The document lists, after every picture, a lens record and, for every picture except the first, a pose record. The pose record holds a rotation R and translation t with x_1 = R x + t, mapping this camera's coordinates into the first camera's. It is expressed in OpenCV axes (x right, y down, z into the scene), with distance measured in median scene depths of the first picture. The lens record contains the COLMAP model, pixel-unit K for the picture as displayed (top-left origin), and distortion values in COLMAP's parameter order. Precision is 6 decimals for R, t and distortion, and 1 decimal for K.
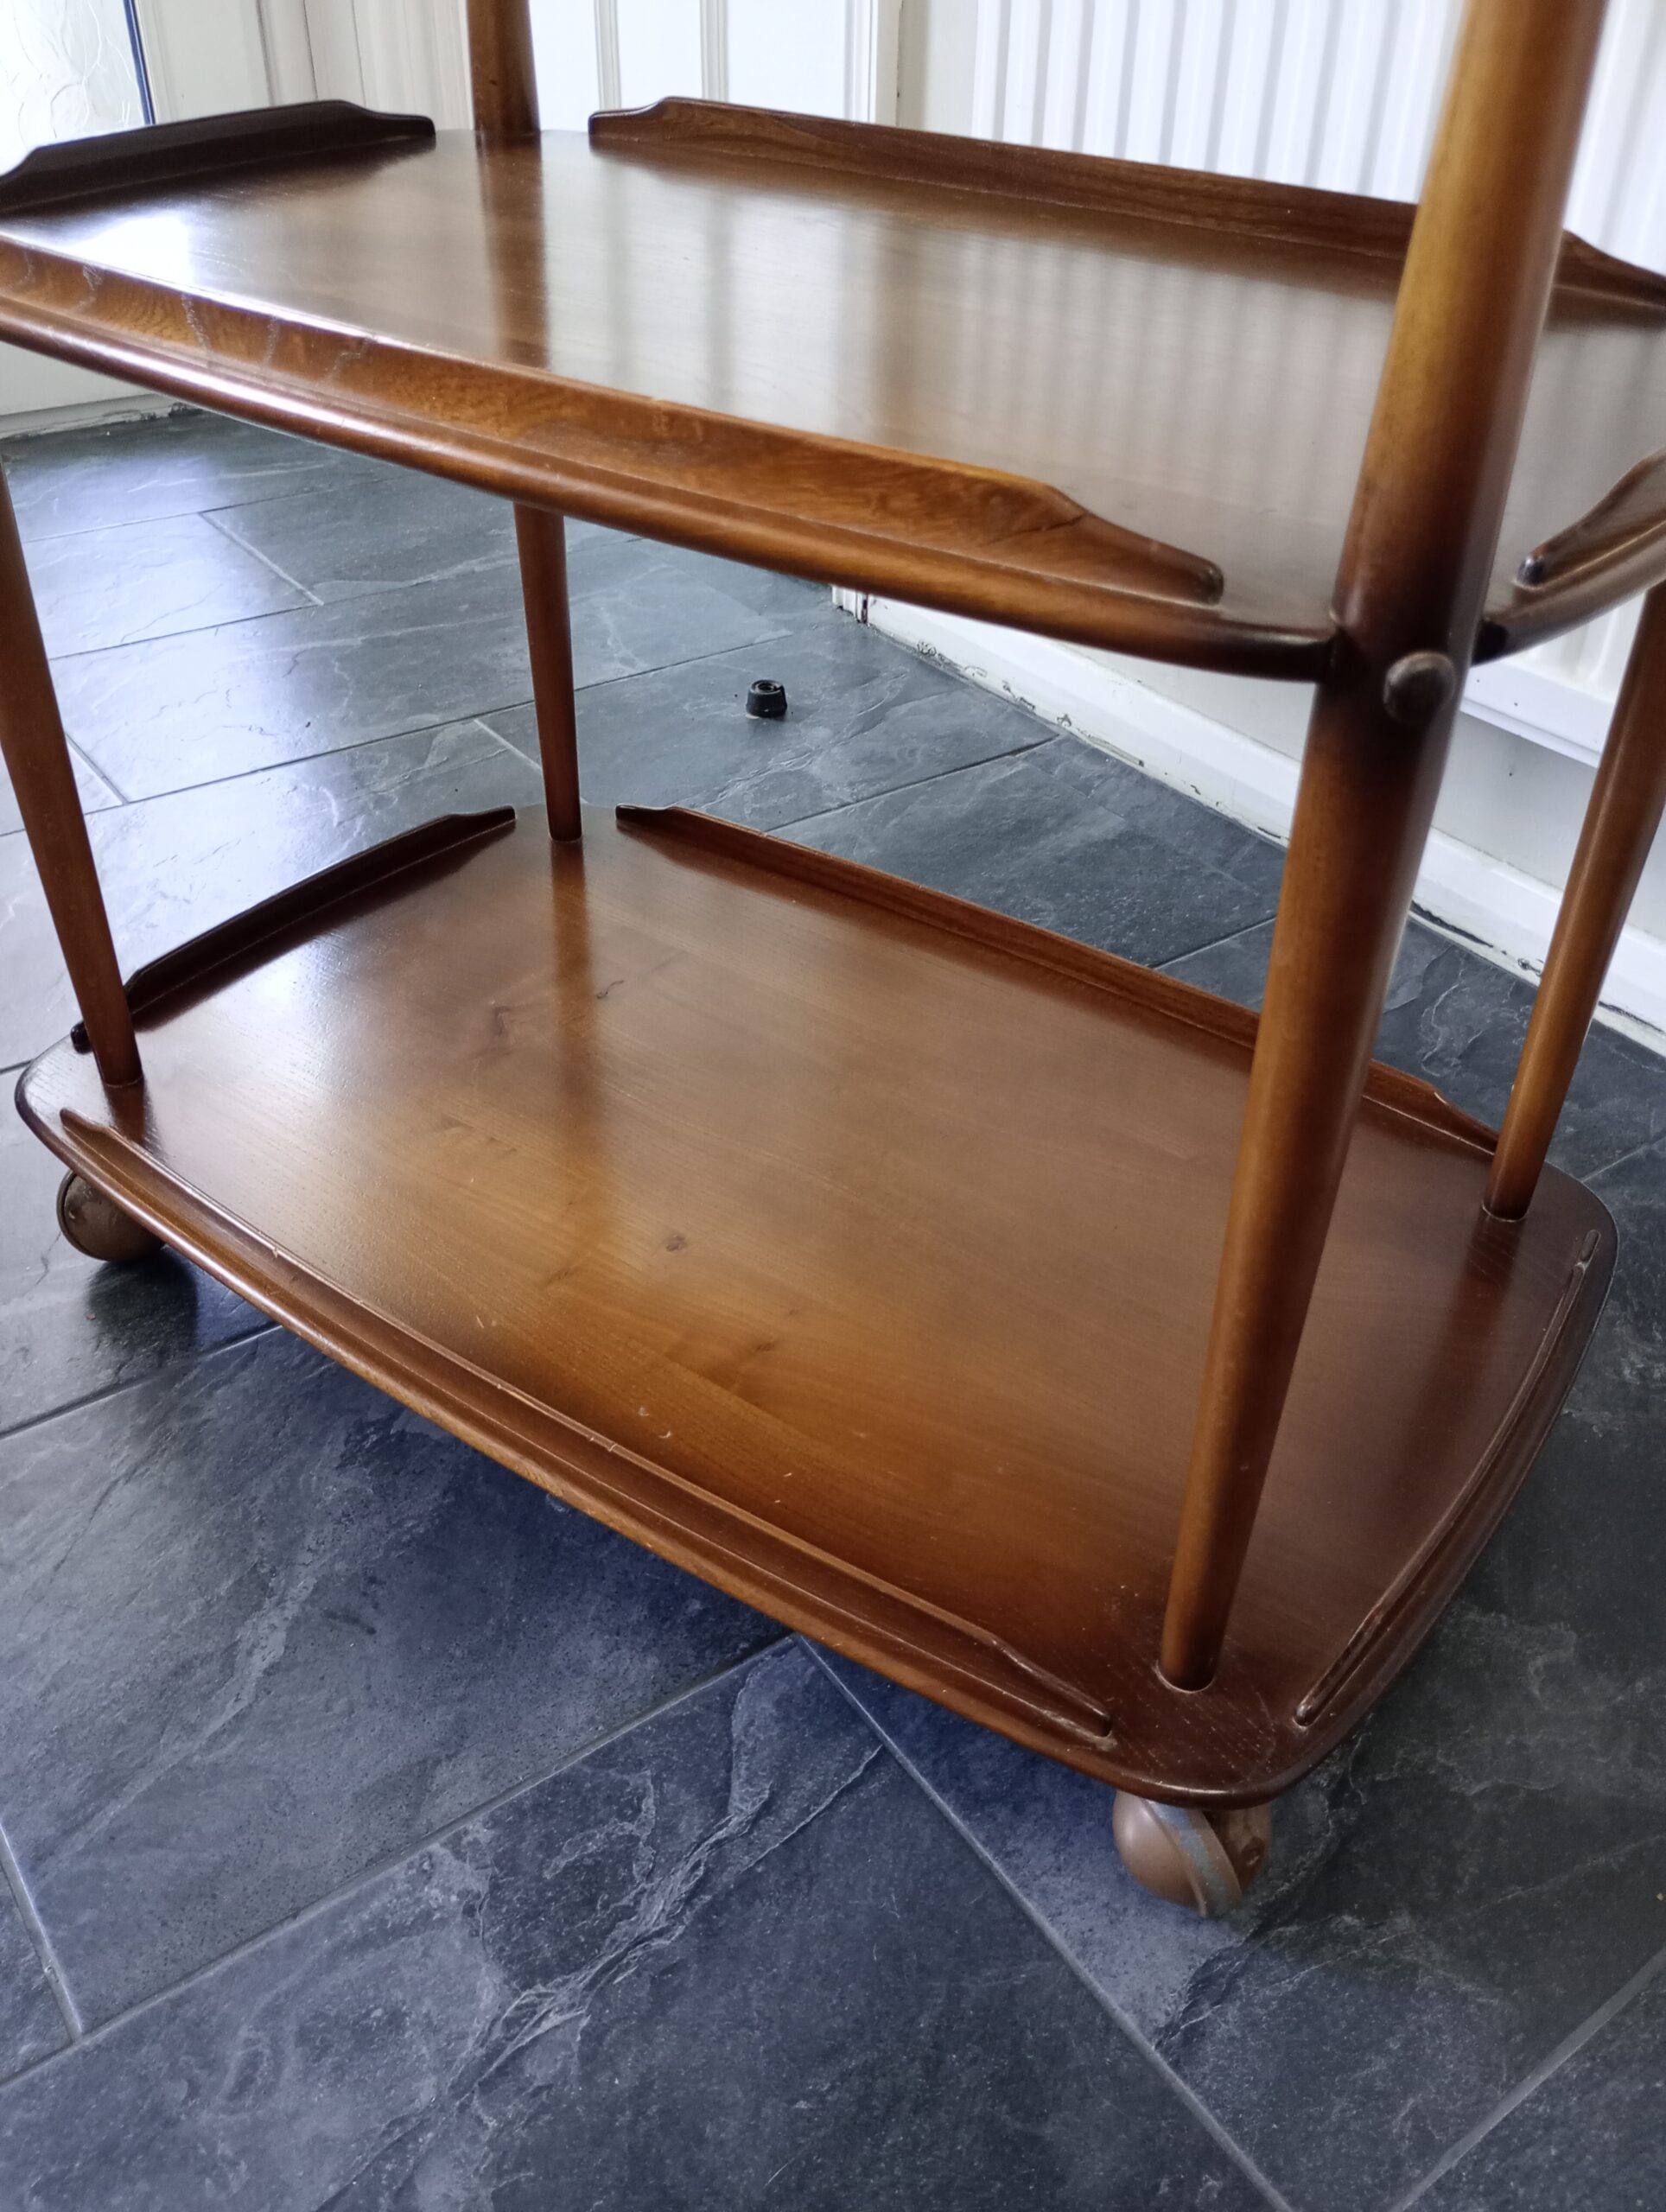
lens RADIAL K [[1829.0, 0, 846.9], [0, 1829.0, 1110.3], [0, 0, 1]] dist [0.065437, -0.098228]
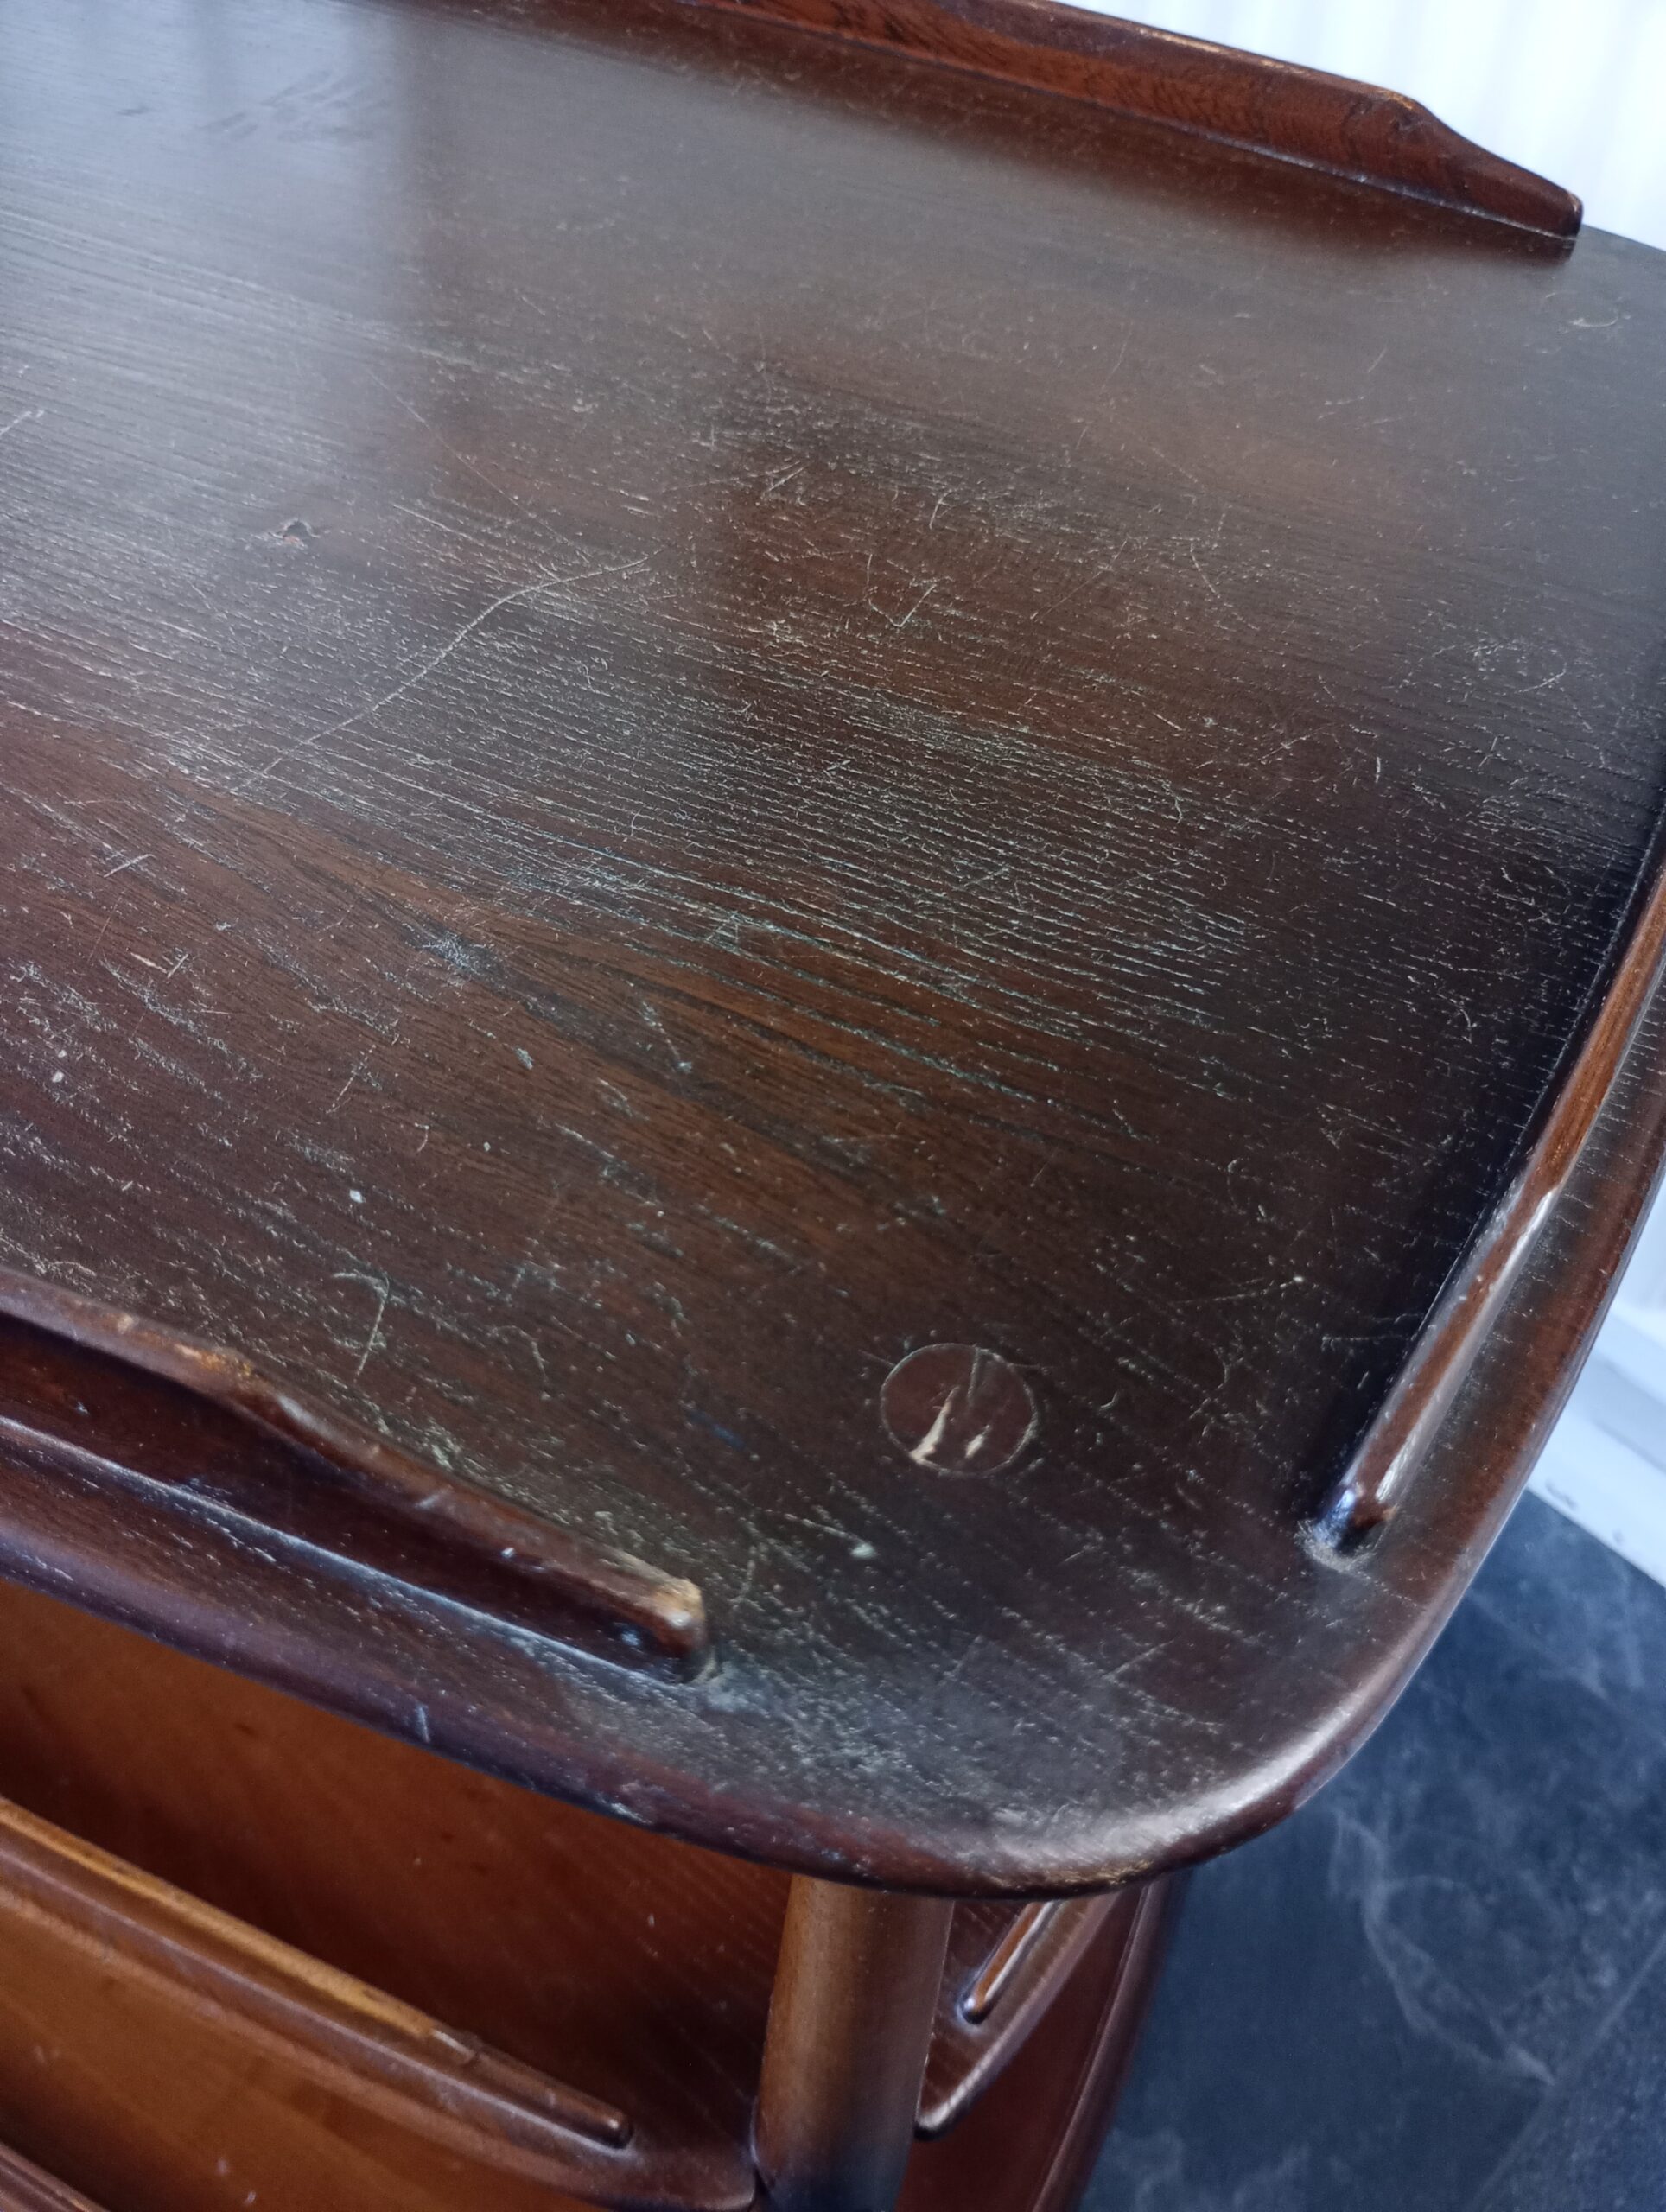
lens RADIAL K [[1861.0, 0, 848.3], [0, 1861.0, 1105.1], [0, 0, 1]] dist [0.058777, -0.112944]
pose [[0.987913, -0.089766, 0.126374, 0.129834], [0.065231, 0.980306, 0.186399, -0.510725], [-0.140618, -0.175903, 0.974312, 0.101014]]
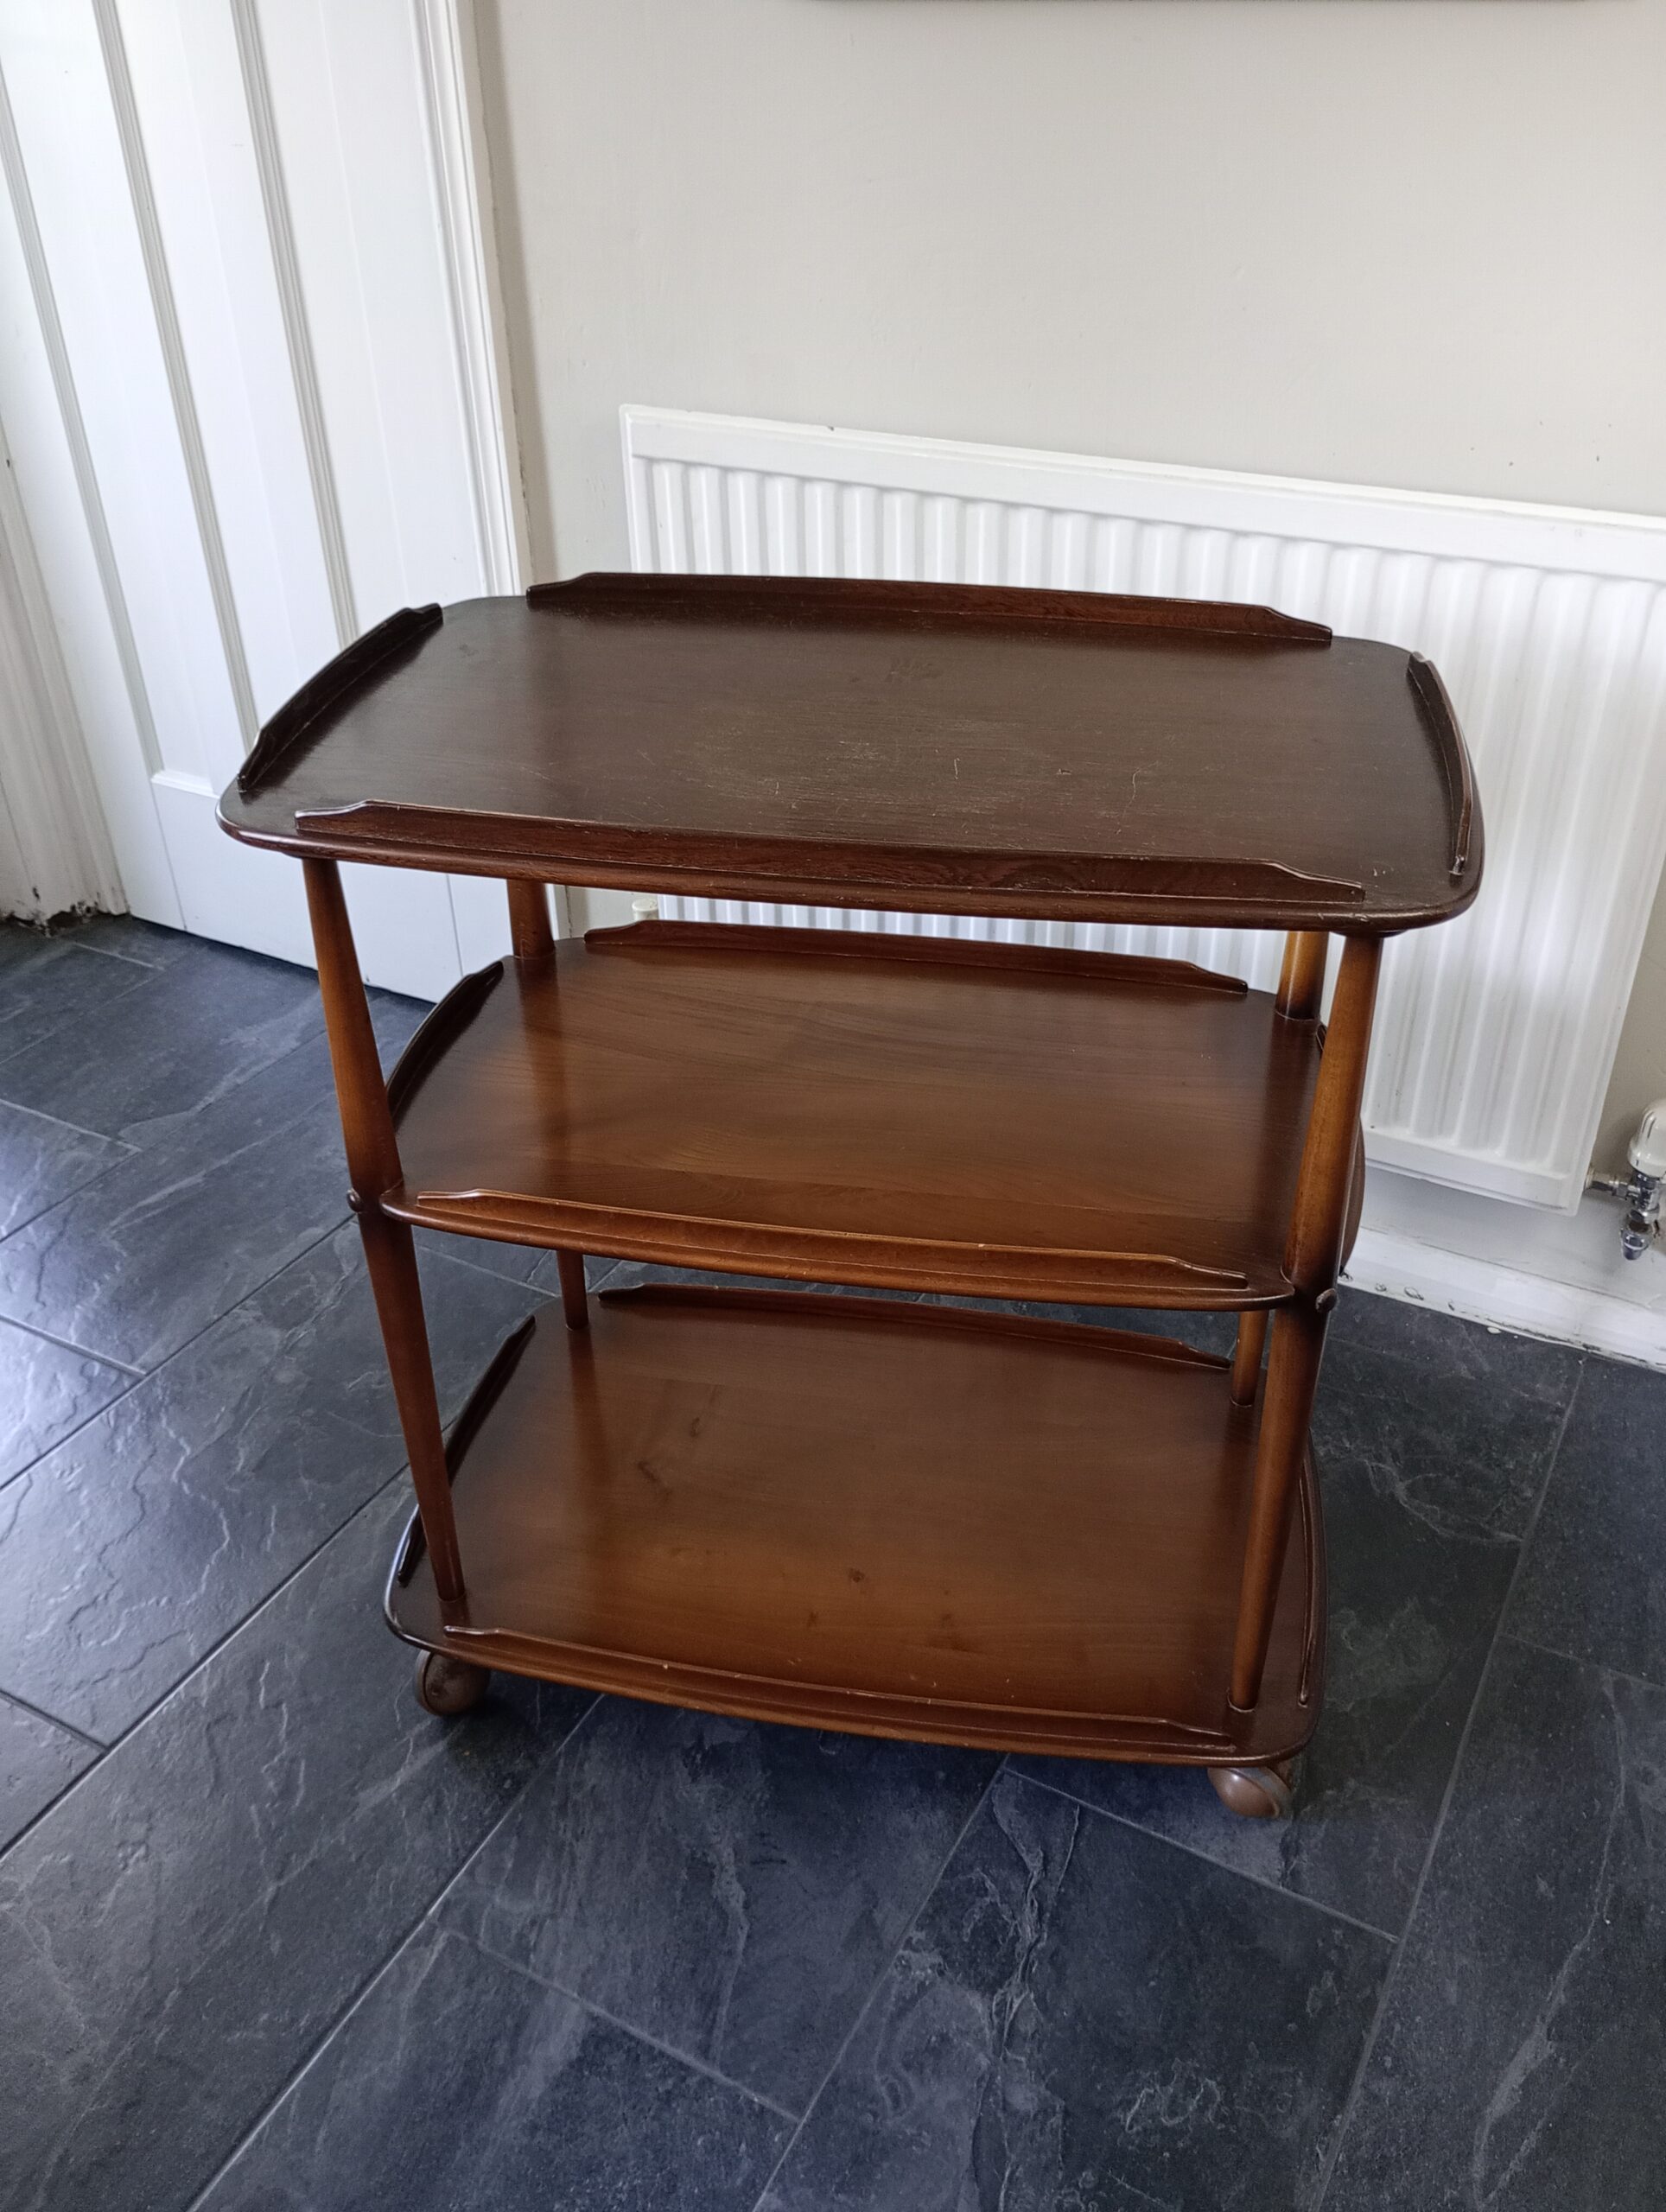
lens RADIAL K [[1829.0, 0, 846.9], [0, 1829.0, 1110.3], [0, 0, 1]] dist [0.065437, -0.098228]
pose [[0.902178, -0.259845, 0.344318, -0.613416], [0.278936, 0.960290, -0.006166, -0.356056], [-0.329043, 0.101606, 0.938833, -0.685286]]
